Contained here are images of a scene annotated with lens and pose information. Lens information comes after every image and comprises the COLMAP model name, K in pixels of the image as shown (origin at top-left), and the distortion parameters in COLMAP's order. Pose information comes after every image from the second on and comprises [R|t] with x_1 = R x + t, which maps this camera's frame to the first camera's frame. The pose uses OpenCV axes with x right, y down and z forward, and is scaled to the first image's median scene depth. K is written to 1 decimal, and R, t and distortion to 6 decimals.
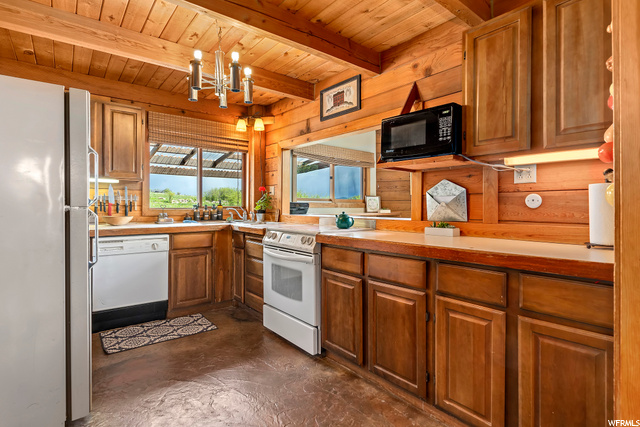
lens RADIAL K [[318.8, 0, 326.2], [0, 318.8, 208.6], [0, 0, 1]] dist [0.000718, 0.000177]
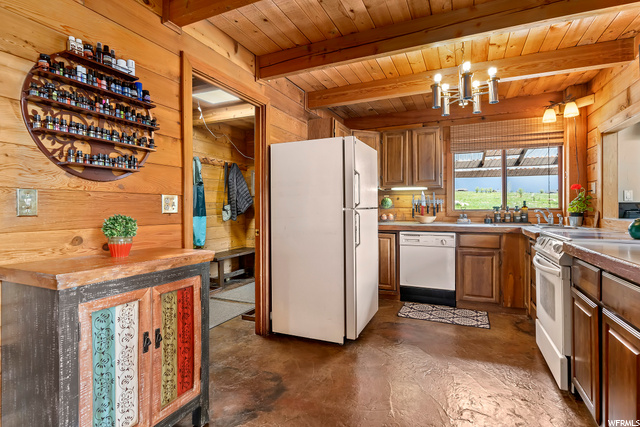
lens RADIAL K [[318.8, 0, 326.2], [0, 318.8, 208.6], [0, 0, 1]] dist [0.000718, 0.000177]
pose [[0.477145, -0.001213, -0.878824, 0.262532], [-0.004637, 0.999982, -0.003898, 0.001155], [0.878812, 0.005935, 0.477130, 0.051843]]
